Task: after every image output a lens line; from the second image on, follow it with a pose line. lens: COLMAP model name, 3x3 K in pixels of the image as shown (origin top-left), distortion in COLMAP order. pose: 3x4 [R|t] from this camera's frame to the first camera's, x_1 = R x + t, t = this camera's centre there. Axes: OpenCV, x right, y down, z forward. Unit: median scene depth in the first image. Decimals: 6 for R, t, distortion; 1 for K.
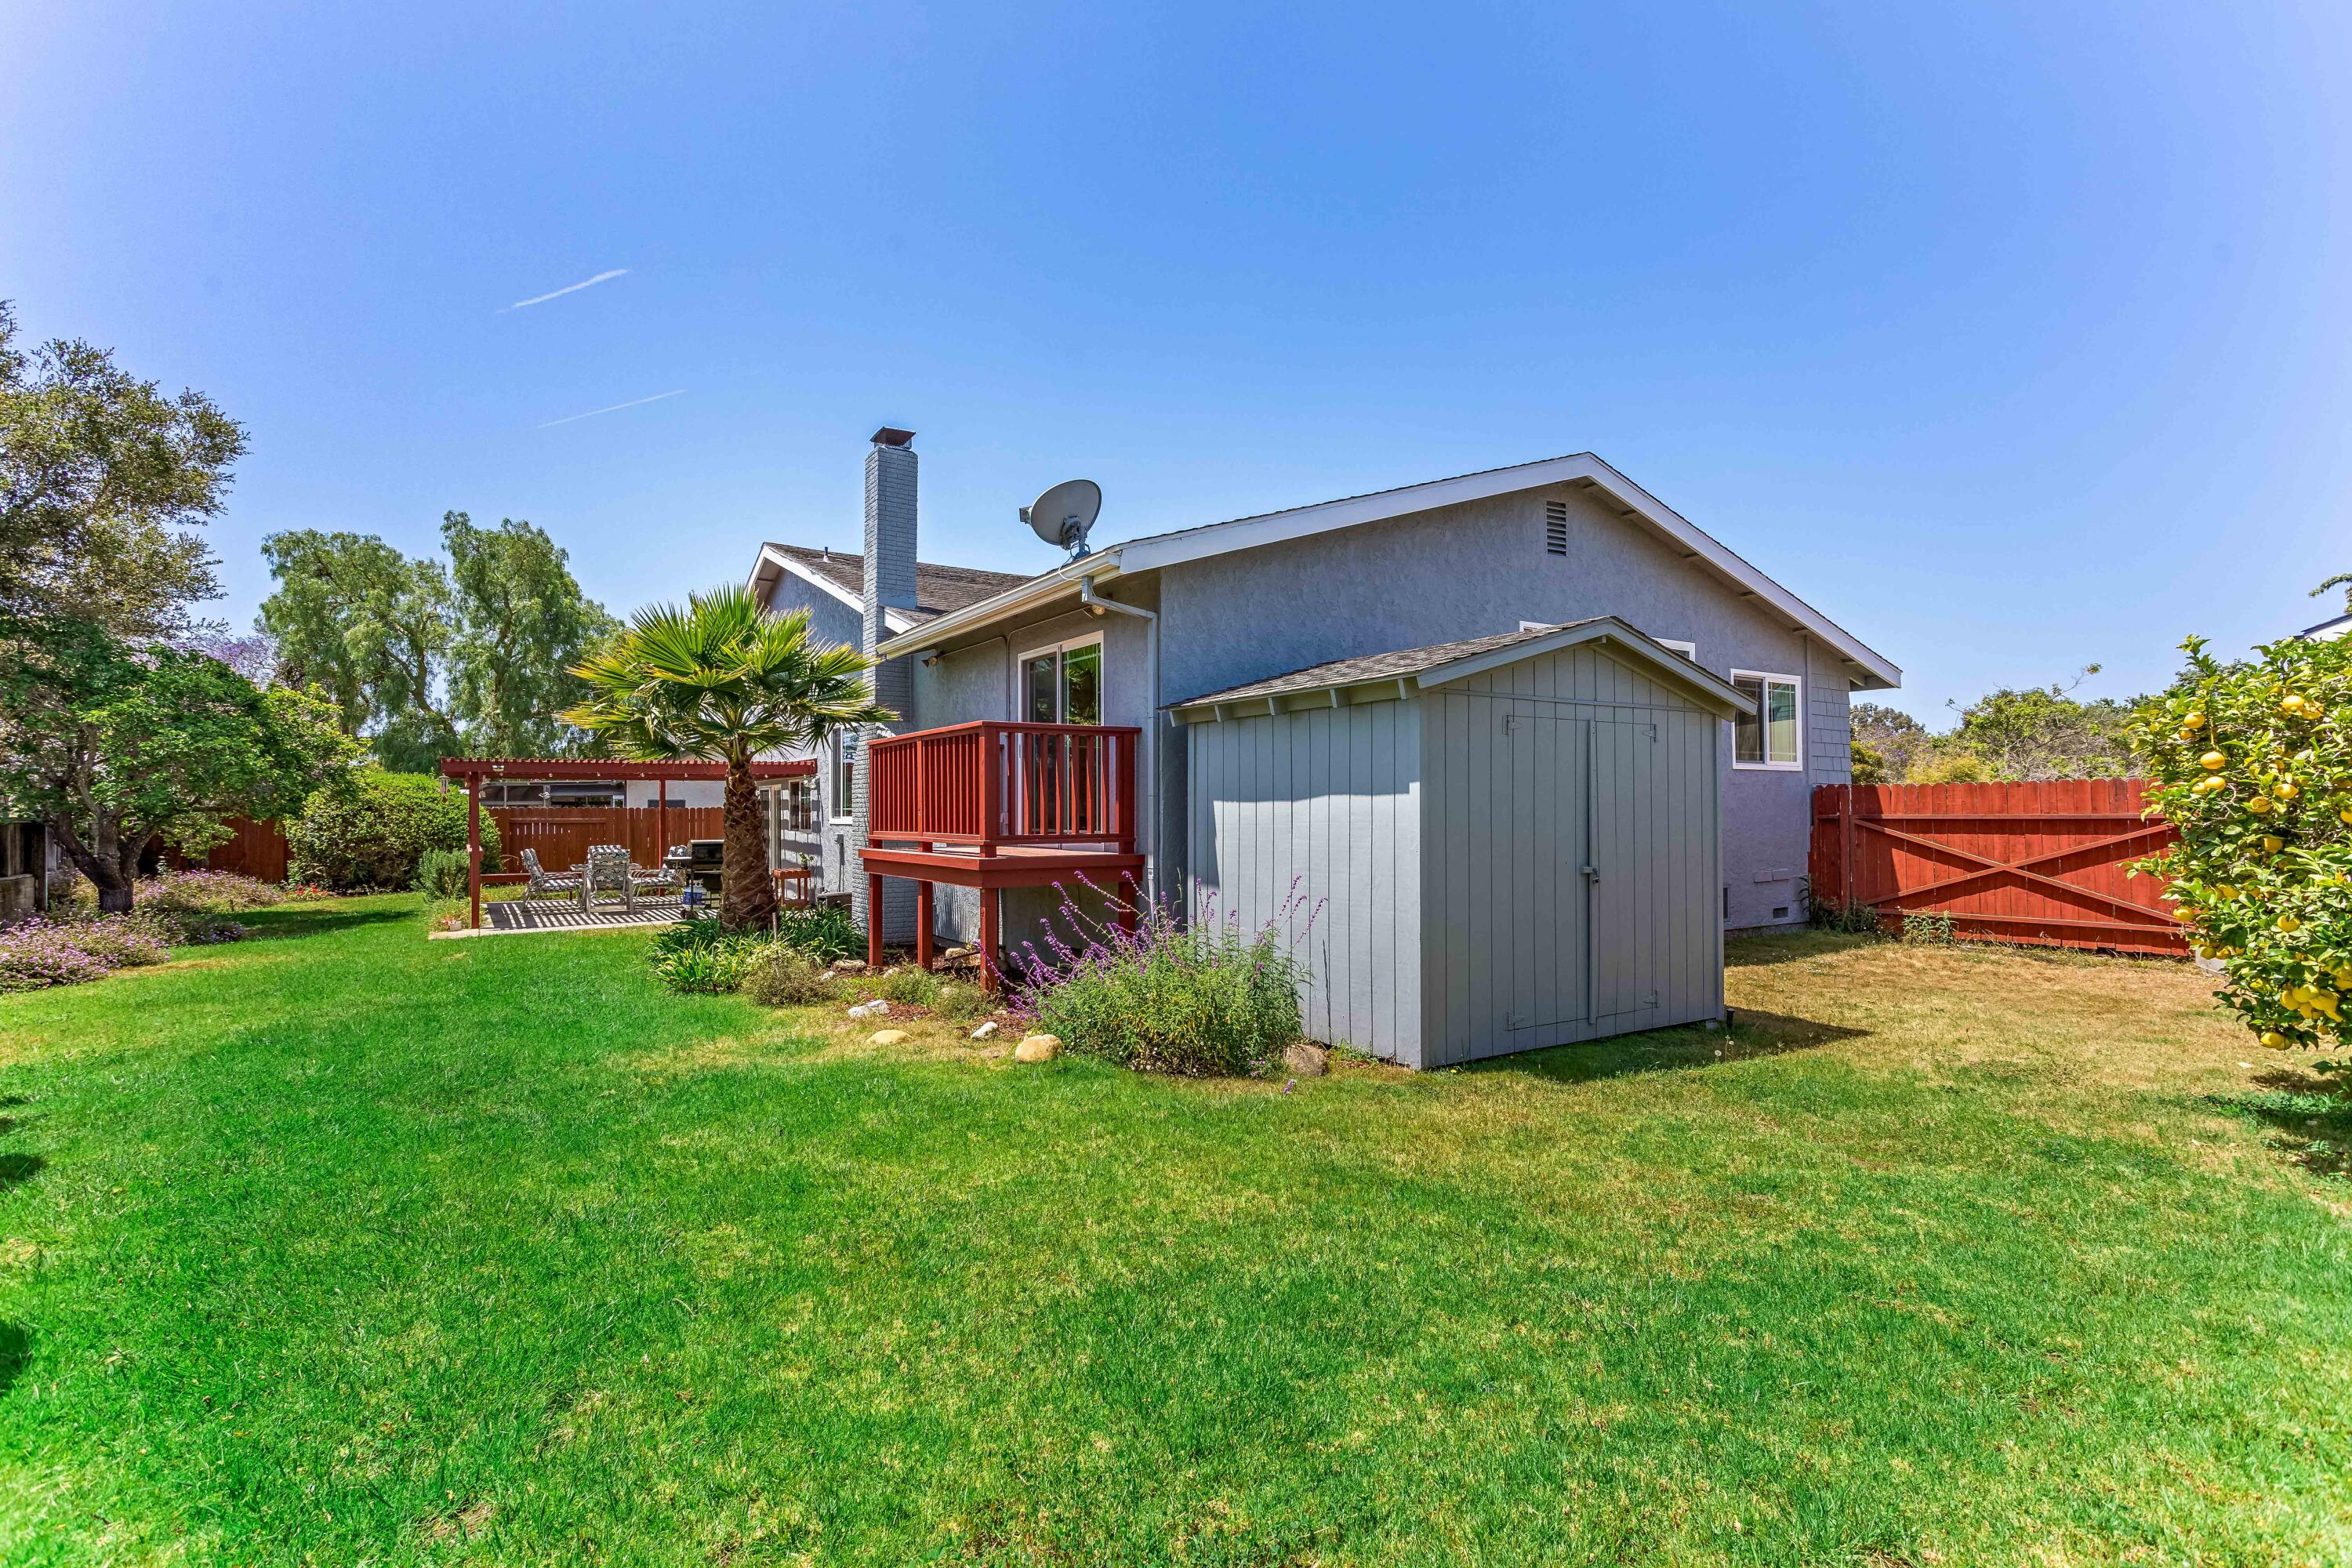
lens RADIAL K [[1150.4, 0, 1188.0], [0, 1150.4, 786.0], [0, 0, 1]] dist [0.040018, 0.000223]
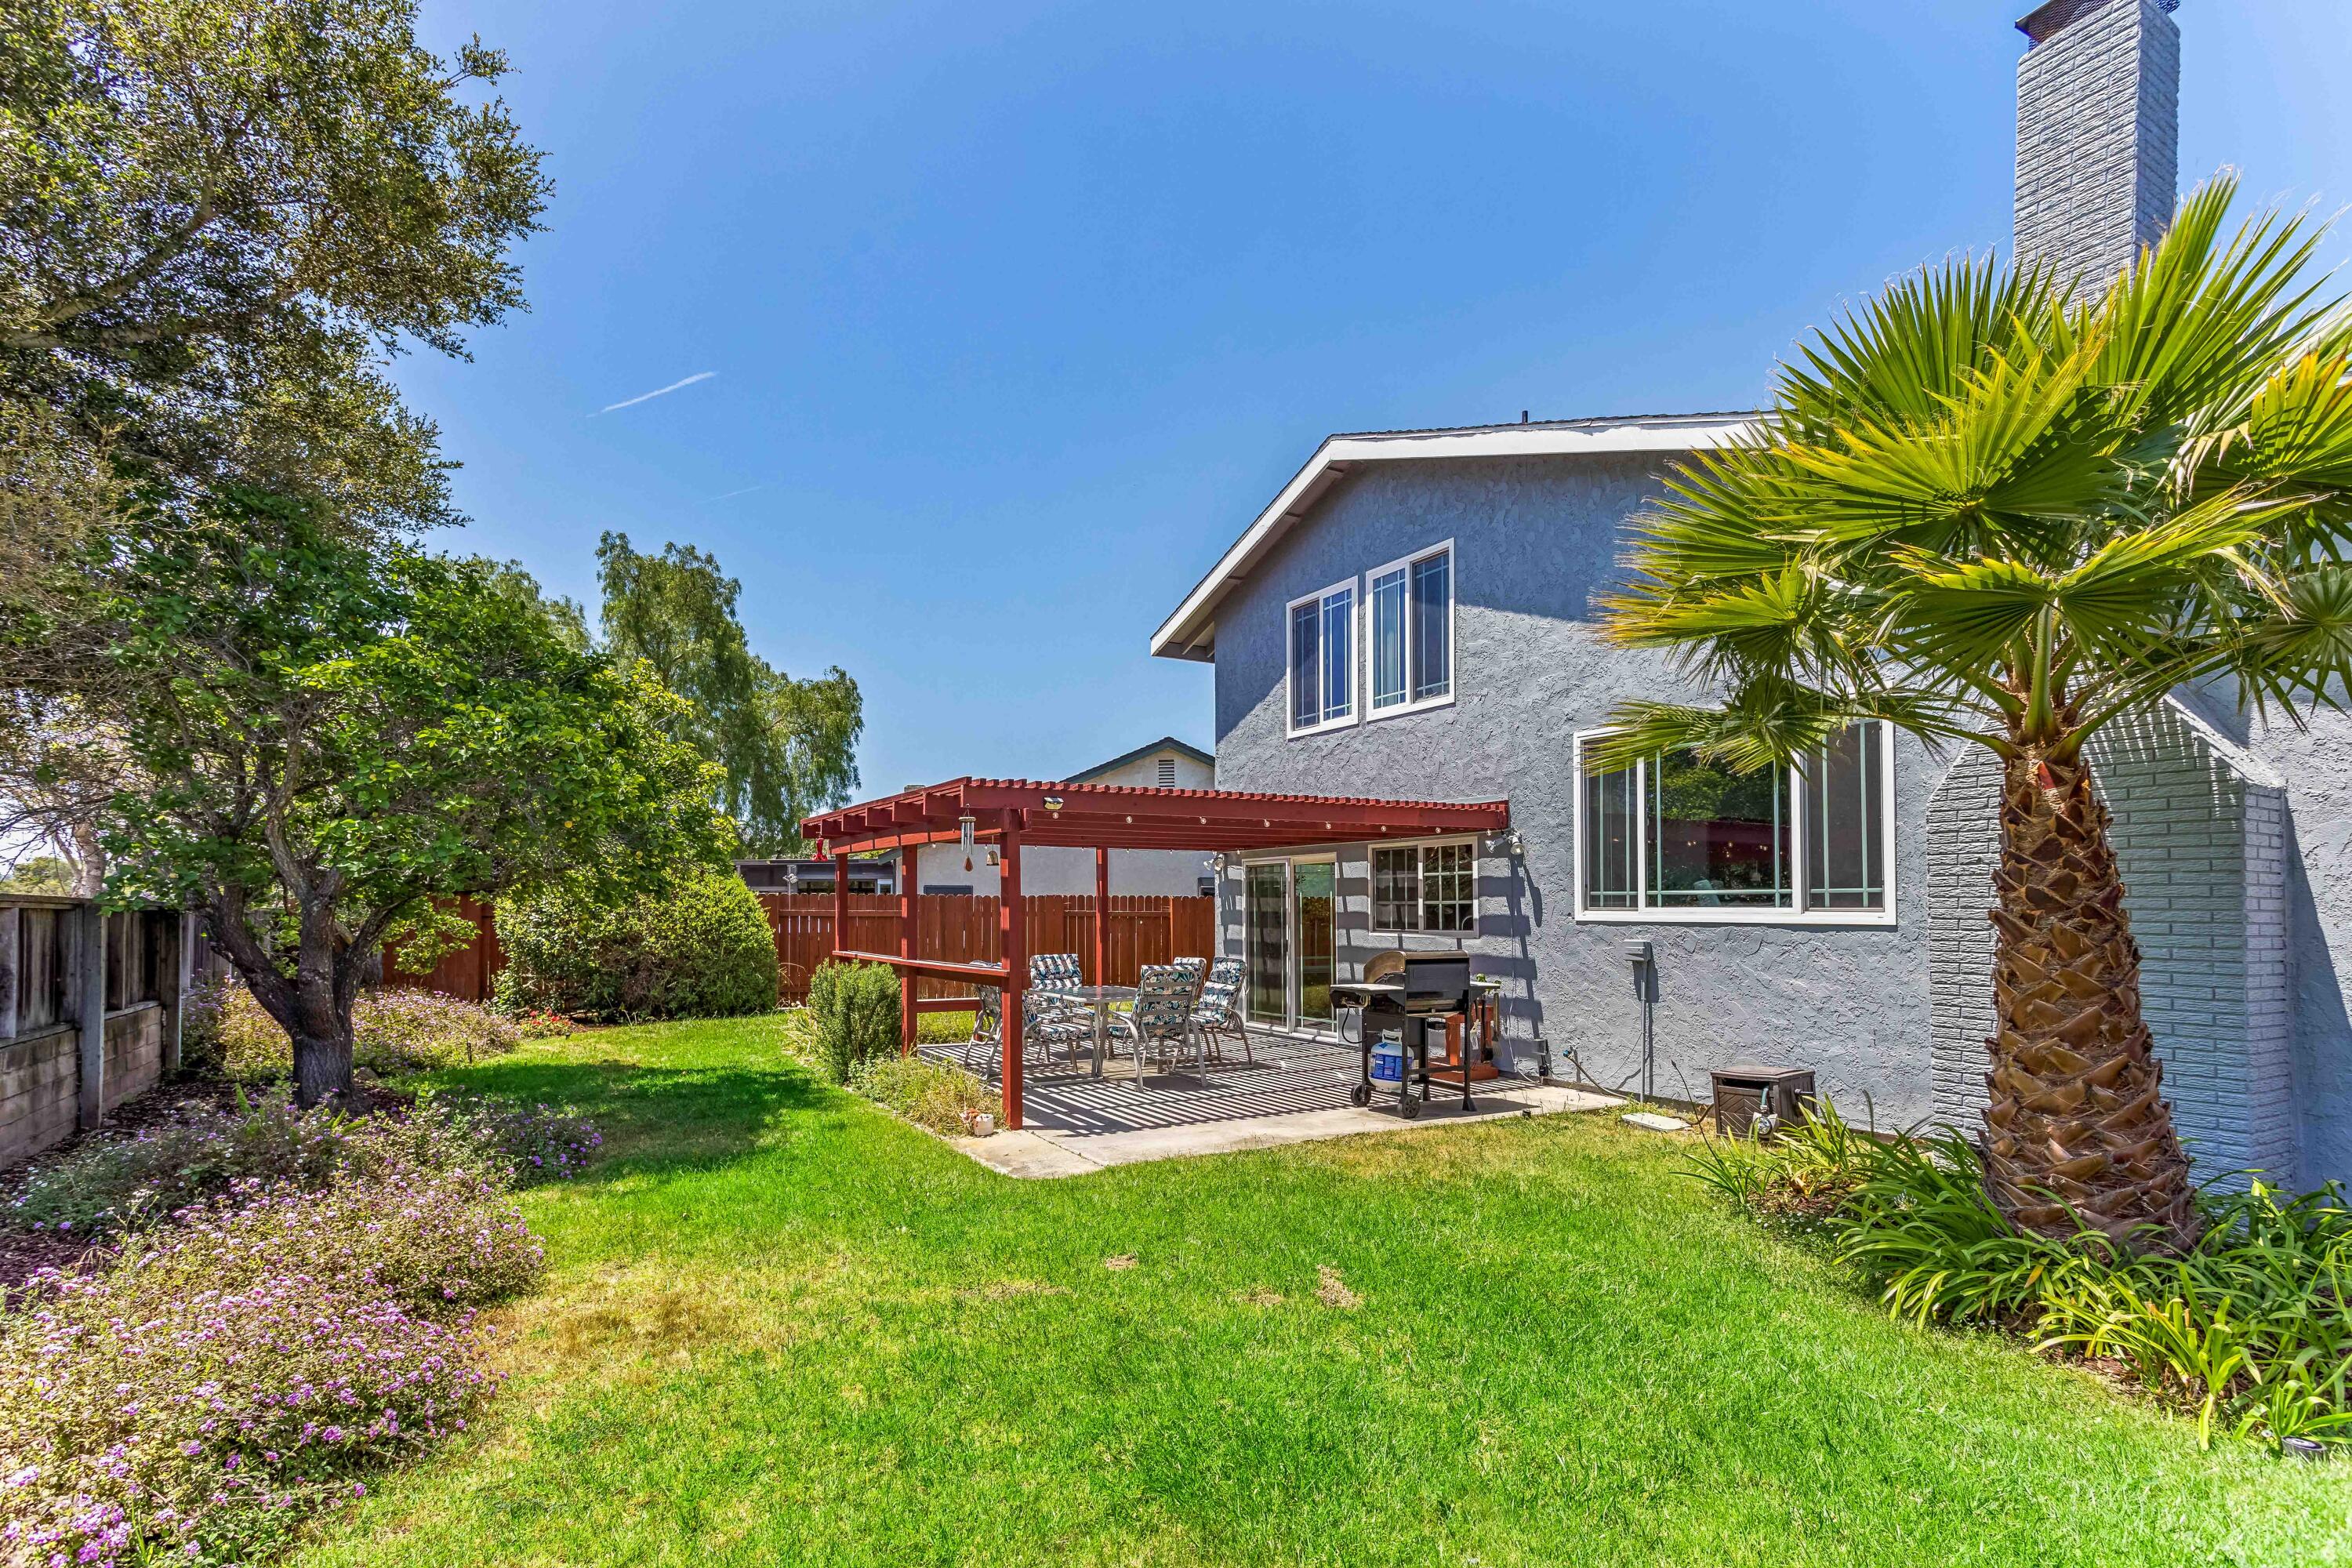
lens RADIAL K [[1150.4, 0, 1153.5], [0, 1150.4, 875.2], [0, 0, 1]] dist [0.040018, 0.000223]
pose [[0.999211, 0.003809, -0.039529, -0.421568], [-0.004140, 0.999957, -0.008307, 0.015442], [0.039496, 0.008464, 0.999184, 0.407302]]
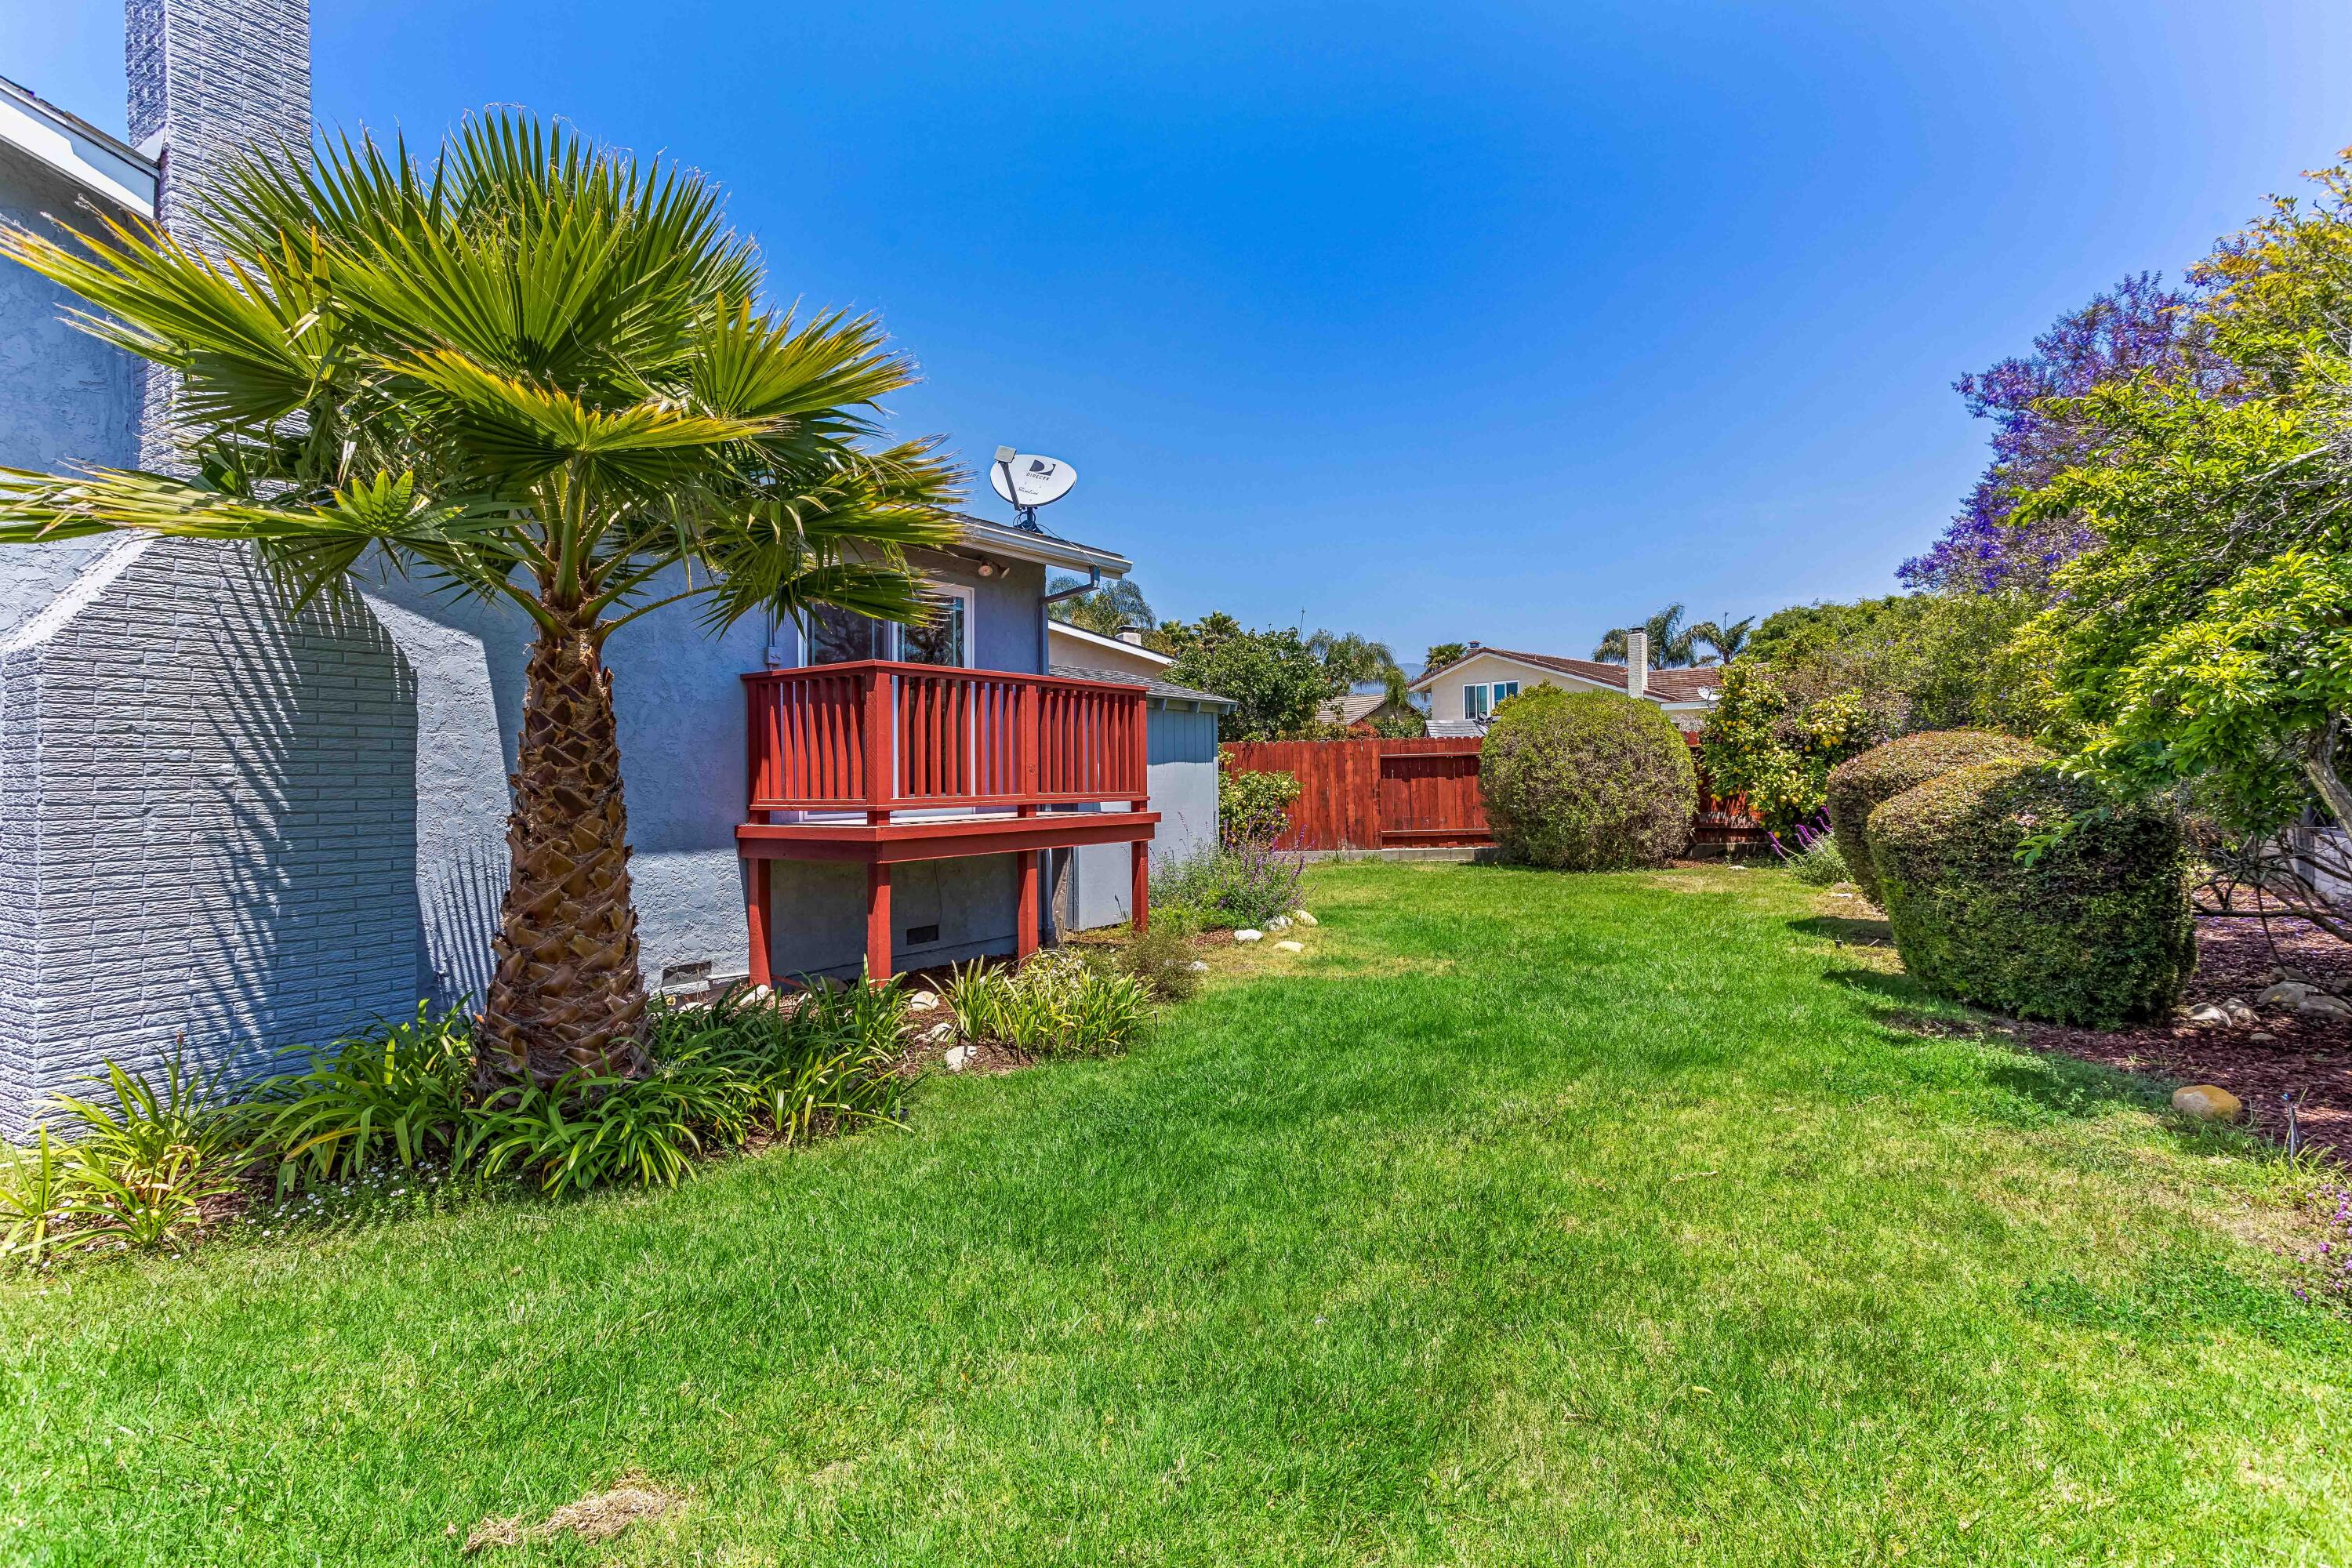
lens RADIAL K [[1150.4, 0, 1195.3], [0, 1150.4, 776.4], [0, 0, 1]] dist [0.040018, 0.000223]
pose [[-0.409029, 0.012892, 0.912430, -0.576597], [-0.001957, 0.999885, -0.015005, 0.023690], [-0.912519, -0.007923, -0.408957, 0.713046]]
